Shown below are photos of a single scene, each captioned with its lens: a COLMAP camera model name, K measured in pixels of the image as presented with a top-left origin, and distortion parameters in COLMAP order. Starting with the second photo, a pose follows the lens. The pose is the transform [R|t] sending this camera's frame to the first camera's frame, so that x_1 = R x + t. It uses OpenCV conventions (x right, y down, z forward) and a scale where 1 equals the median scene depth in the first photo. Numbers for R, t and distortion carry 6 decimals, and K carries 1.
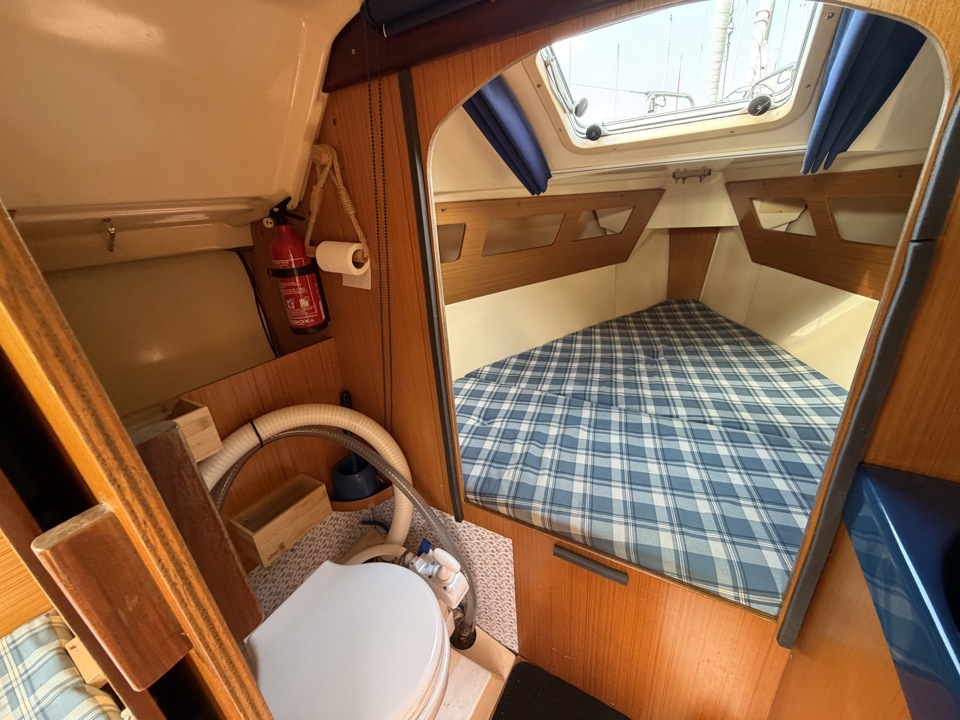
lens RADIAL K [[381.6, 0, 476.2], [0, 381.6, 359.7], [0, 0, 1]] dist [-0.002879, -0.000067]
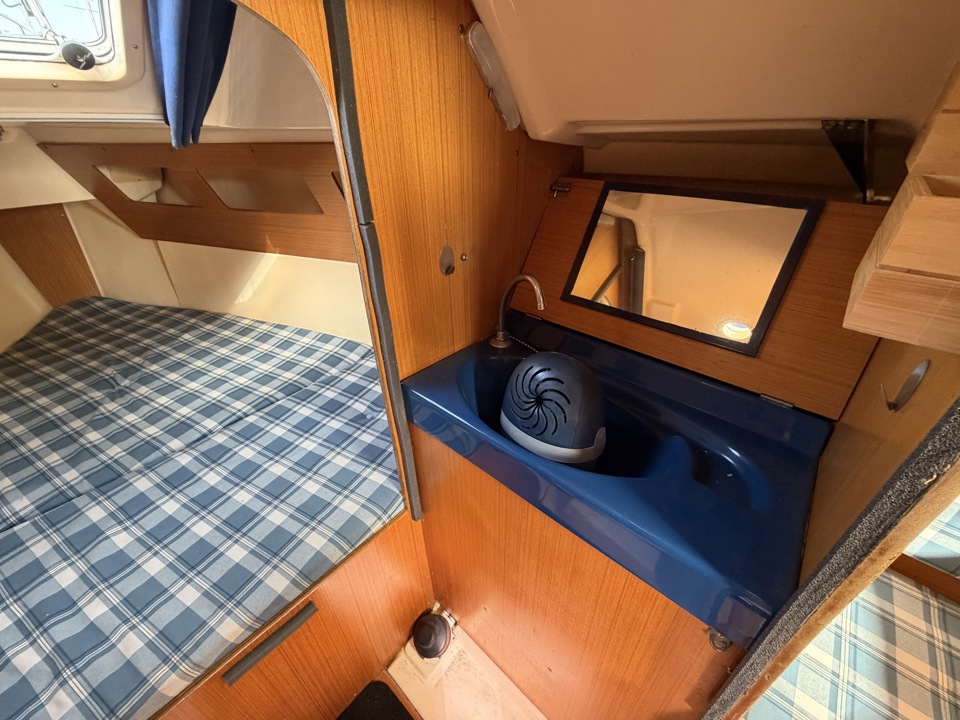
lens RADIAL K [[381.6, 0, 479.3], [0, 381.6, 360.0], [0, 0, 1]] dist [-0.002879, -0.000067]
pose [[0.186510, -0.460104, 0.868054, -0.041384], [0.372787, 0.850624, 0.370768, -0.086194], [-0.908980, 0.254447, 0.330171, 0.111379]]
